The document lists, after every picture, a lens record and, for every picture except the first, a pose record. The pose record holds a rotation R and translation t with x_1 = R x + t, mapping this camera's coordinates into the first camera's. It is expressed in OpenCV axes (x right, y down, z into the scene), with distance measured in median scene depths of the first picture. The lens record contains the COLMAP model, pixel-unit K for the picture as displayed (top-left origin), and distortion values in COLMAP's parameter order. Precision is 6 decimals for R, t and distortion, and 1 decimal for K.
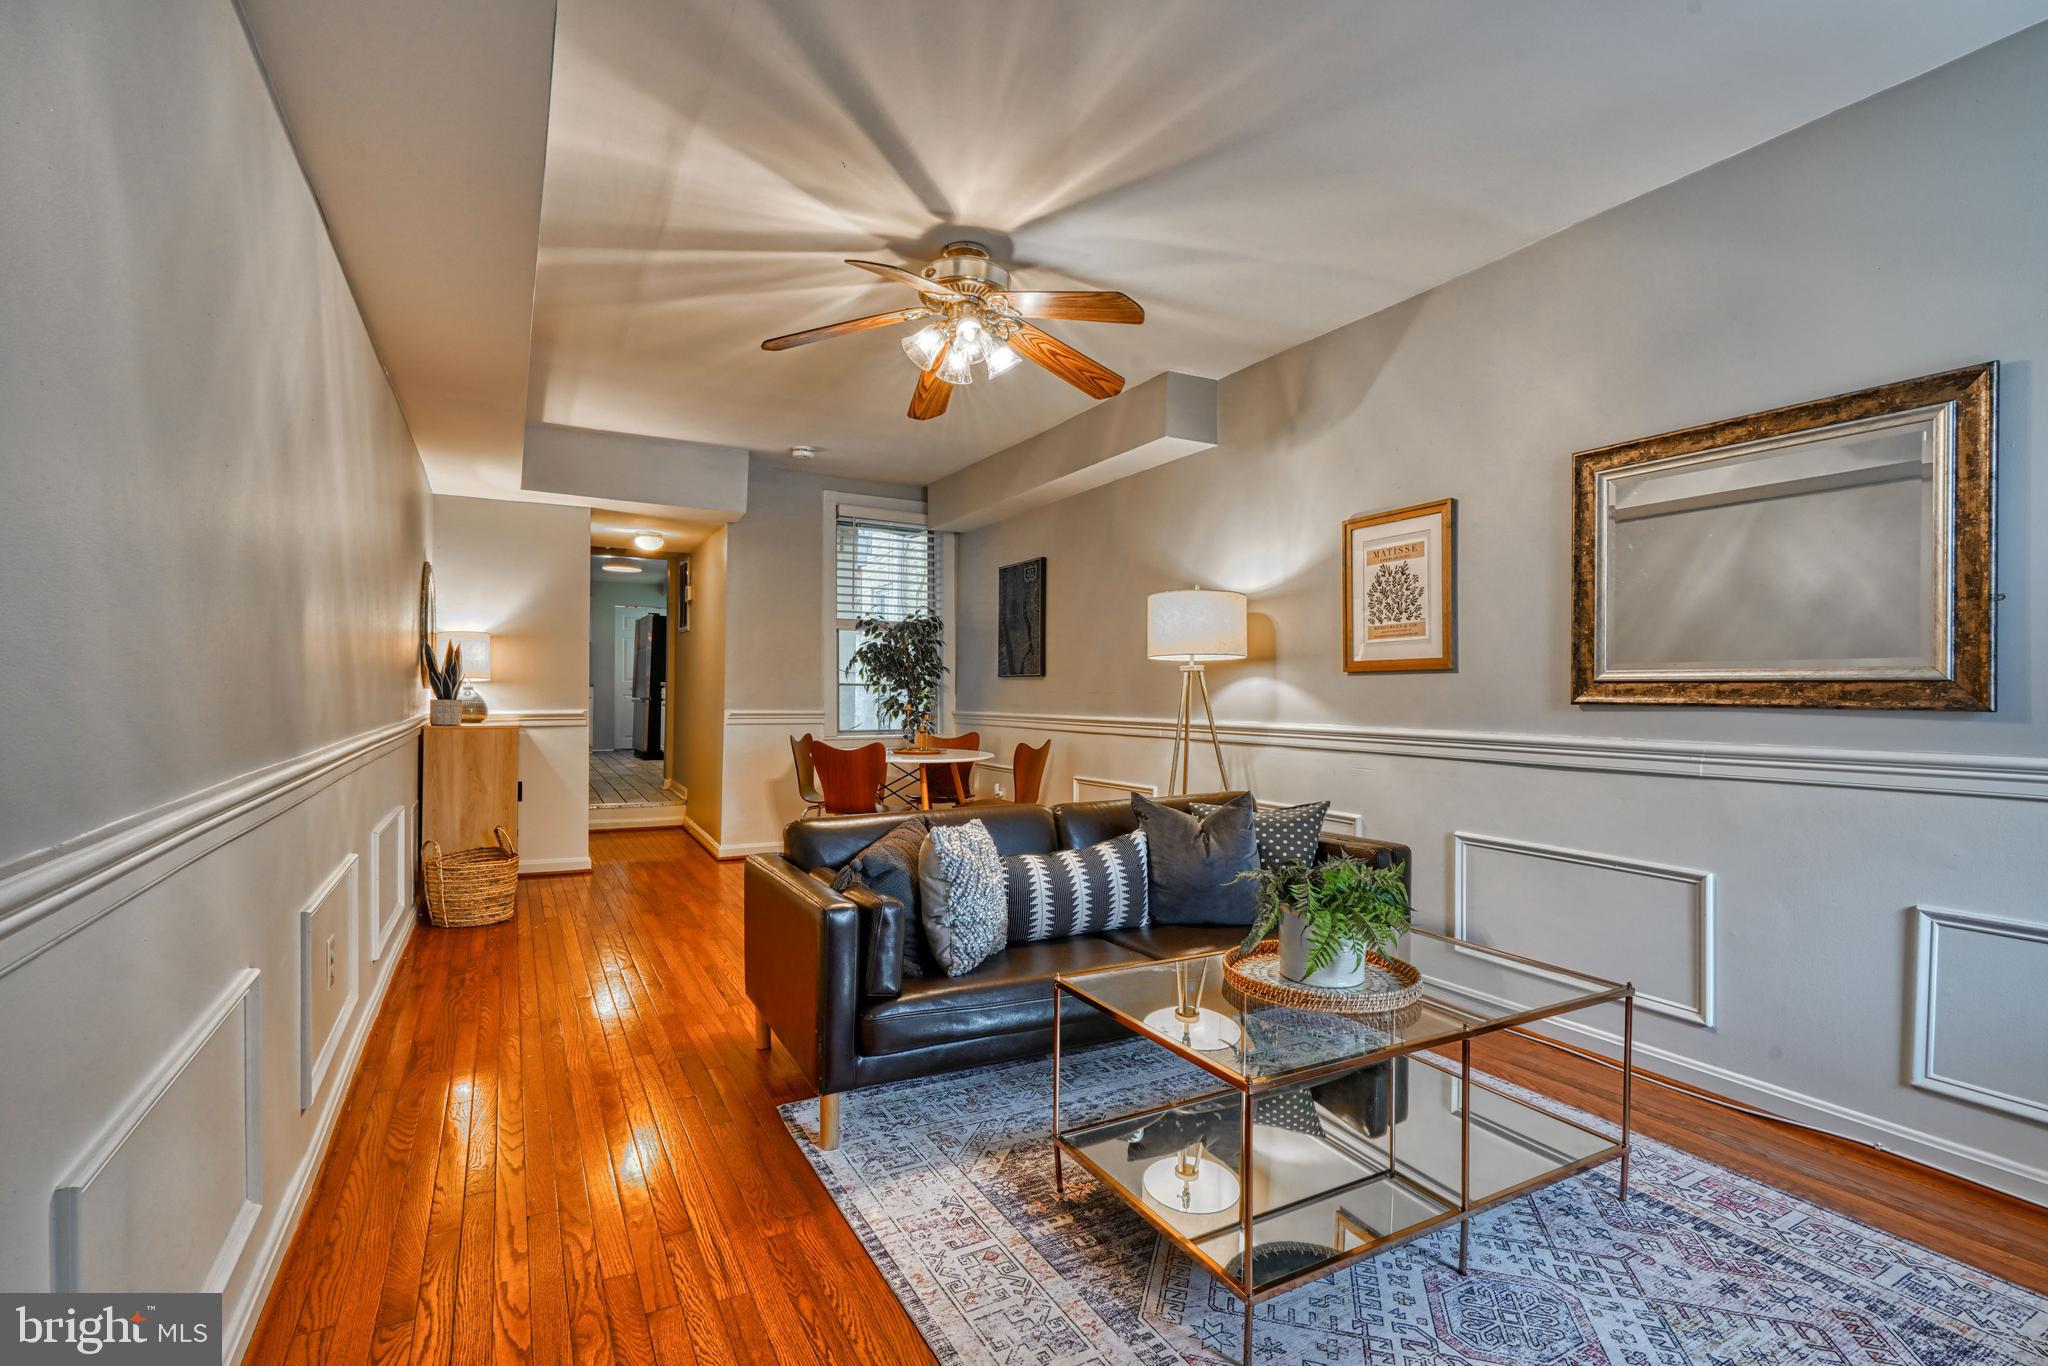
lens RADIAL K [[926.4, 0, 1012.1], [0, 926.4, 679.8], [0, 0, 1]] dist [-0.011878, 0.006423]
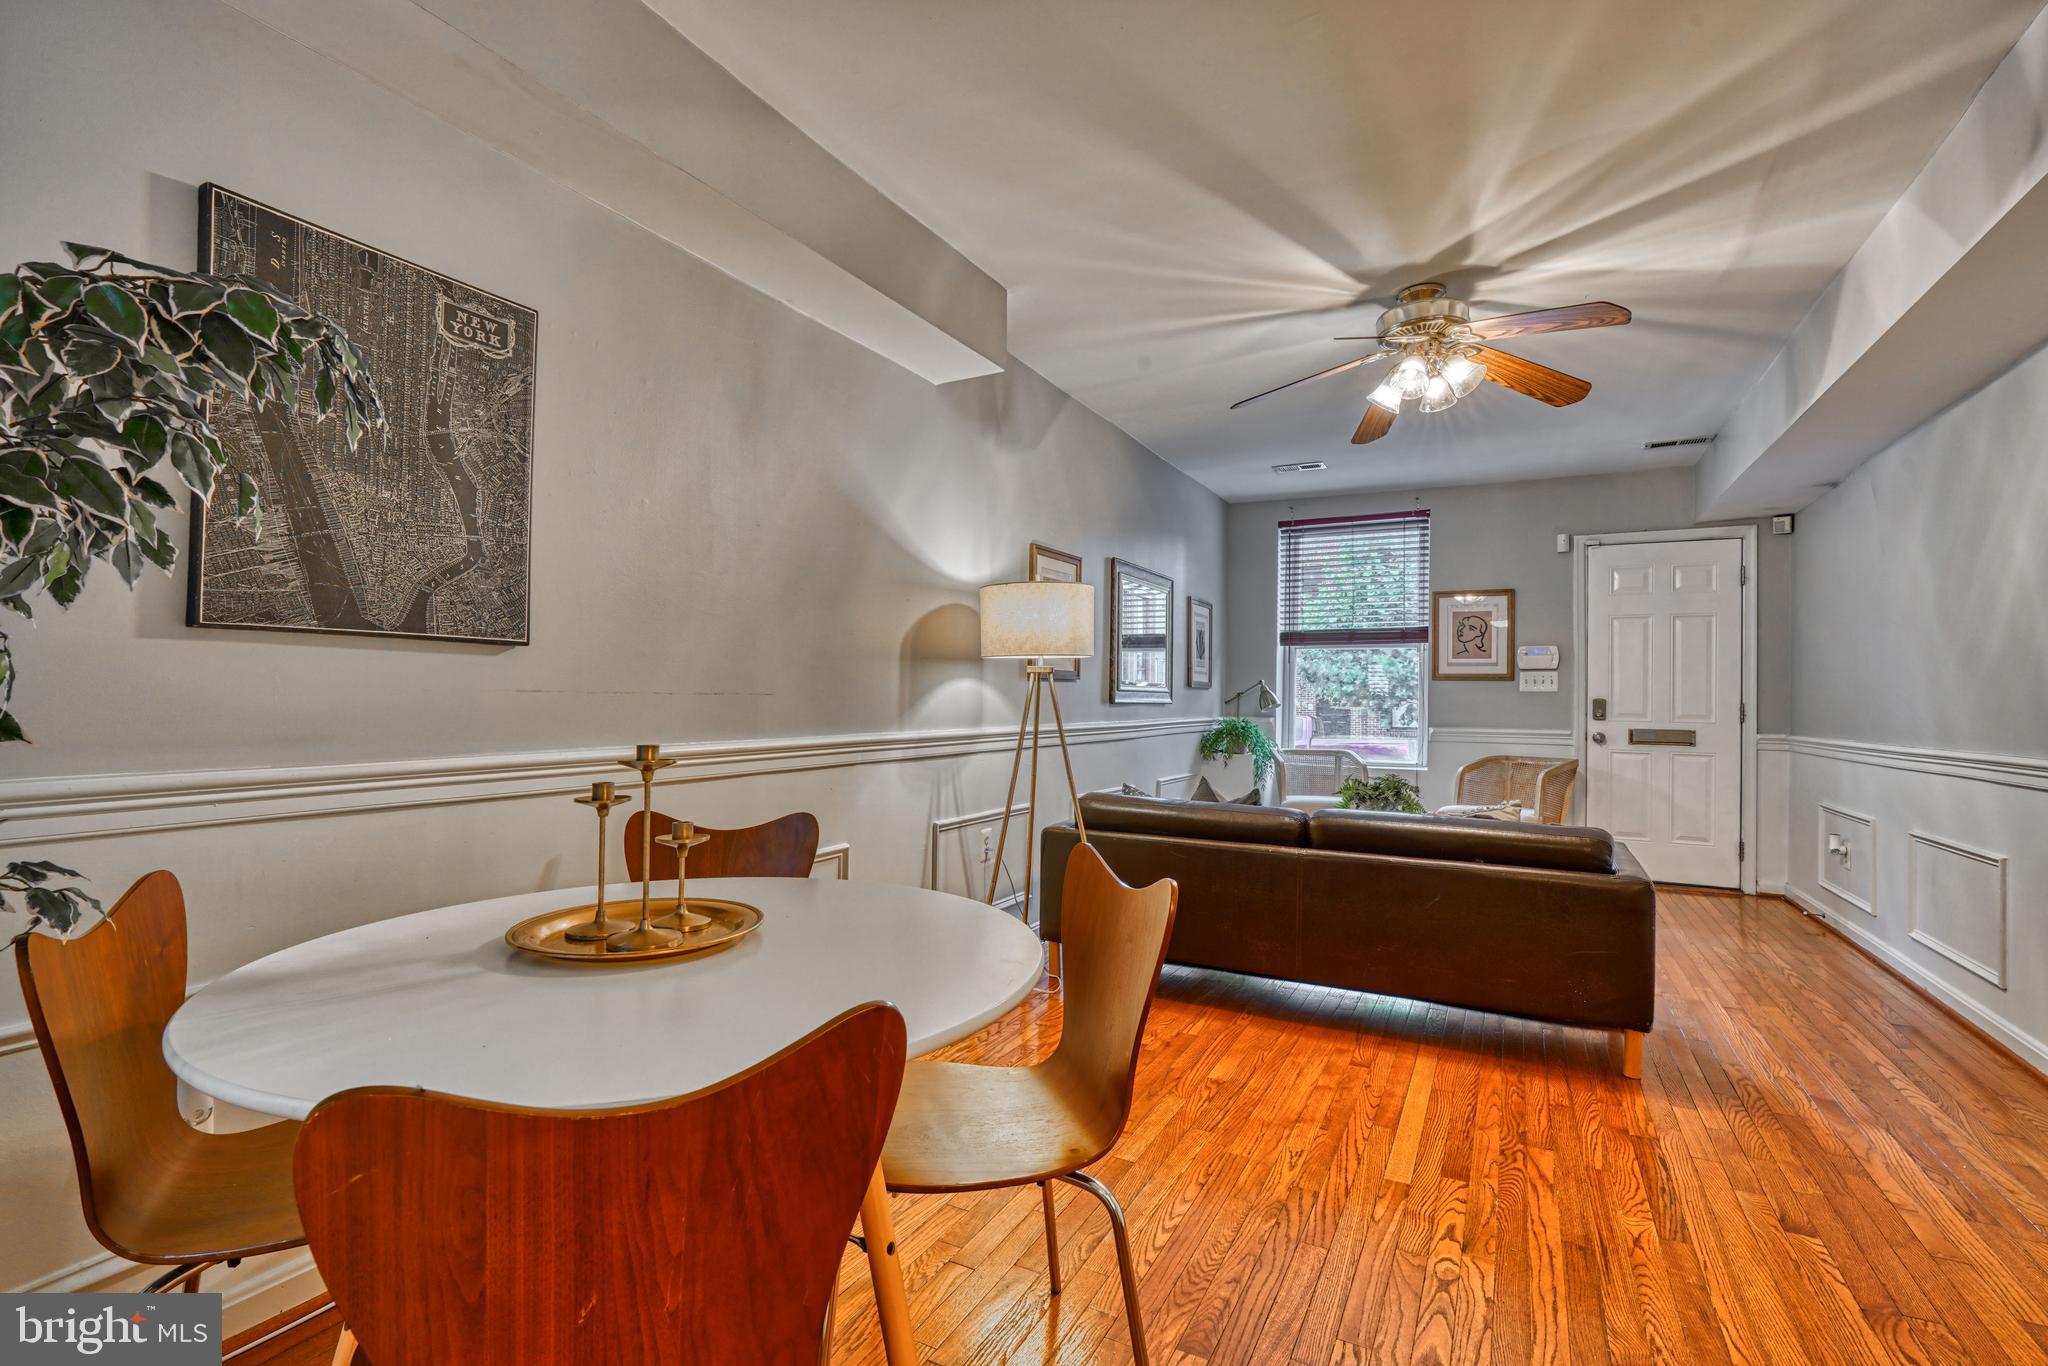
lens RADIAL K [[926.4, 0, 1012.1], [0, 926.4, 679.8], [0, 0, 1]] dist [-0.011878, 0.006423]
pose [[-0.540022, 0.005858, 0.841631, -0.398389], [-0.024093, 0.999458, -0.022415, 0.013177], [-0.841306, -0.032382, -0.539588, 1.130577]]
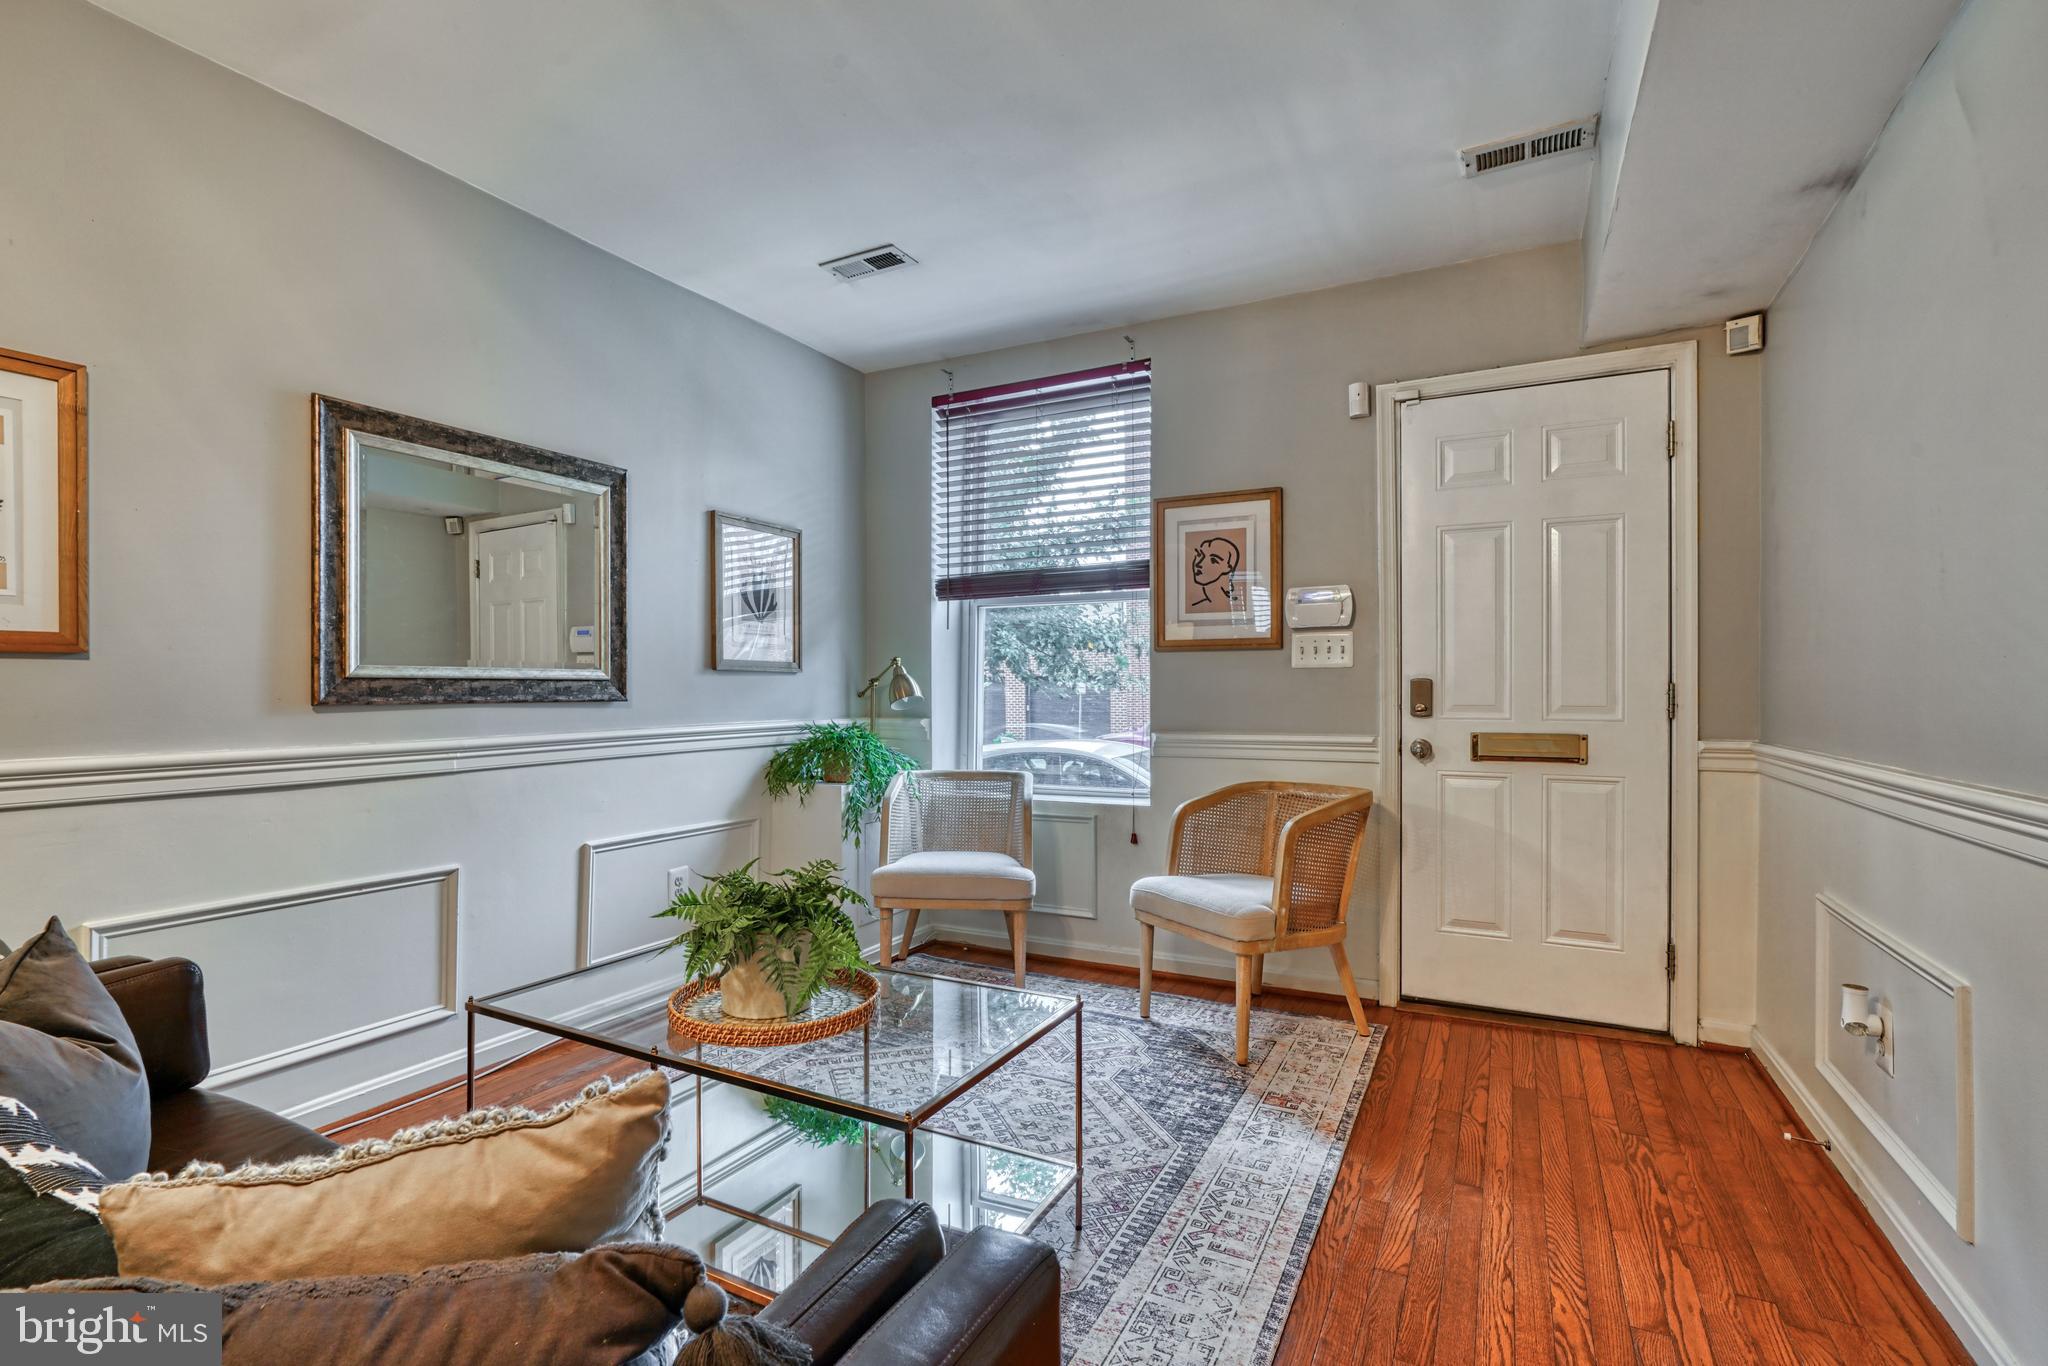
lens RADIAL K [[934.4, 0, 1021.3], [0, 934.4, 686.4], [0, 0, 1]] dist [-0.002314, 0.000019]
pose [[-0.554889, 0.000609, 0.831924, -0.199951], [-0.008724, 0.999940, -0.006551, 0.005099], [-0.831879, -0.010893, -0.554850, 0.453213]]
